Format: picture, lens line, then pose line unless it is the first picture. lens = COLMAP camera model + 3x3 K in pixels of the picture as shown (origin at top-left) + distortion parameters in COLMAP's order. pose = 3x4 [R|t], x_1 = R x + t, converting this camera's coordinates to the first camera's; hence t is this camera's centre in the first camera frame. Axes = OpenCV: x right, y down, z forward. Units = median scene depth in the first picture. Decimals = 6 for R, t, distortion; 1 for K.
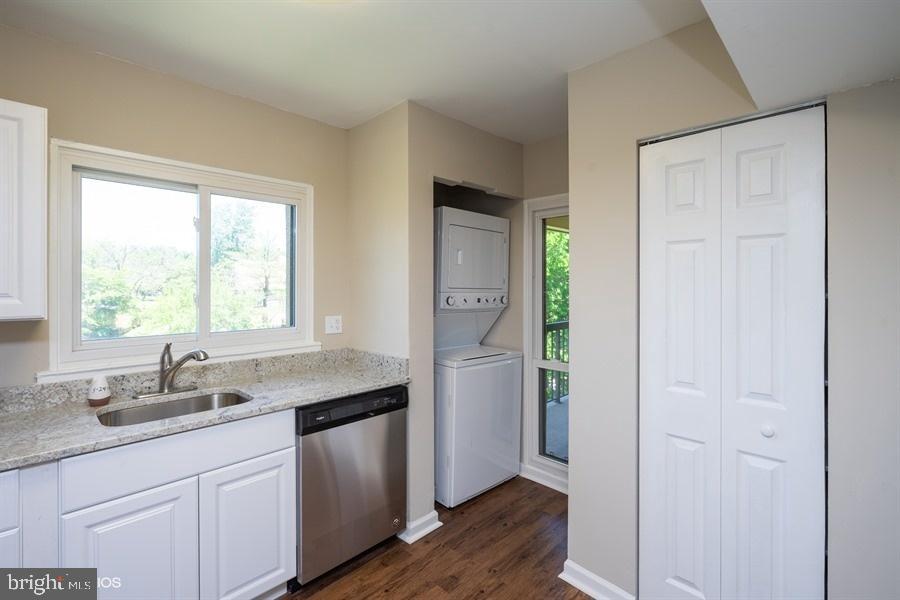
lens RADIAL K [[418.0, 0, 458.3], [0, 418.0, 289.2], [0, 0, 1]] dist [-0.006826, 0.001667]
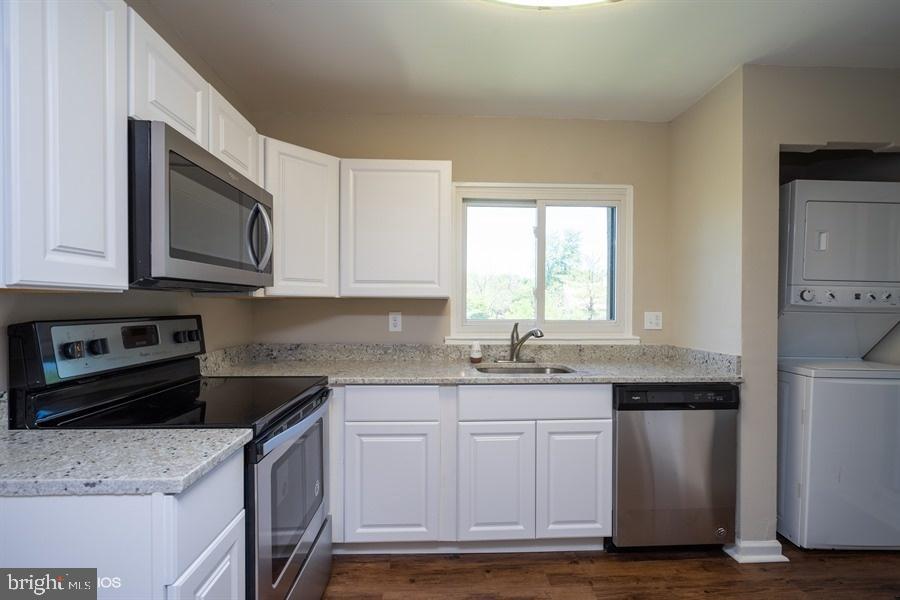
lens RADIAL K [[418.0, 0, 446.8], [0, 418.0, 315.6], [0, 0, 1]] dist [-0.006826, 0.001667]
pose [[0.722230, 0.008784, -0.691597, 0.045999], [-0.005105, 0.999960, 0.007369, 0.082800], [0.691634, -0.001791, 0.722246, -0.084210]]
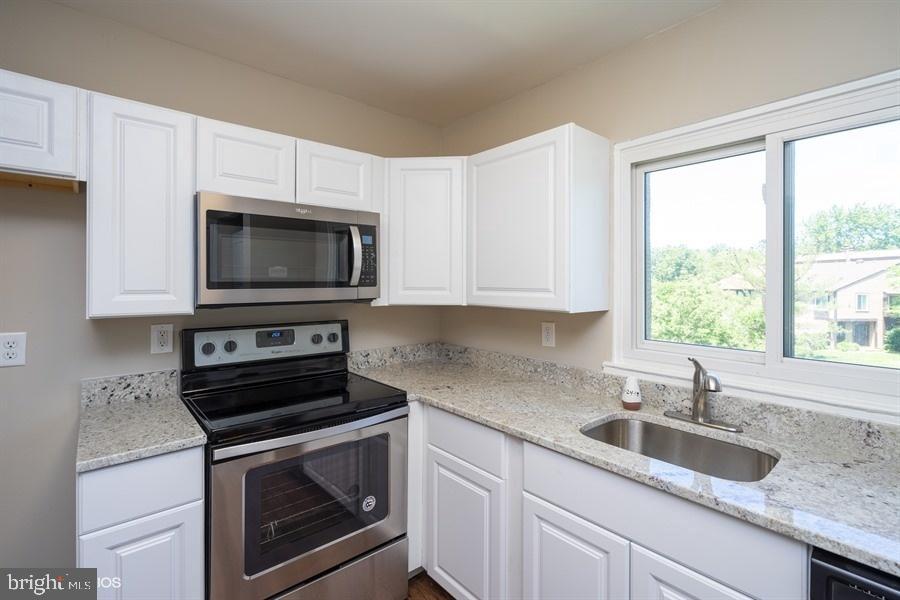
lens RADIAL K [[418.0, 0, 488.5], [0, 418.0, 285.1], [0, 0, 1]] dist [-0.006826, 0.001667]
pose [[-0.084222, 0.003251, -0.996442, 0.089990], [-0.017397, 0.999837, 0.004732, -0.002243], [0.996295, 0.017734, -0.084152, 0.582399]]
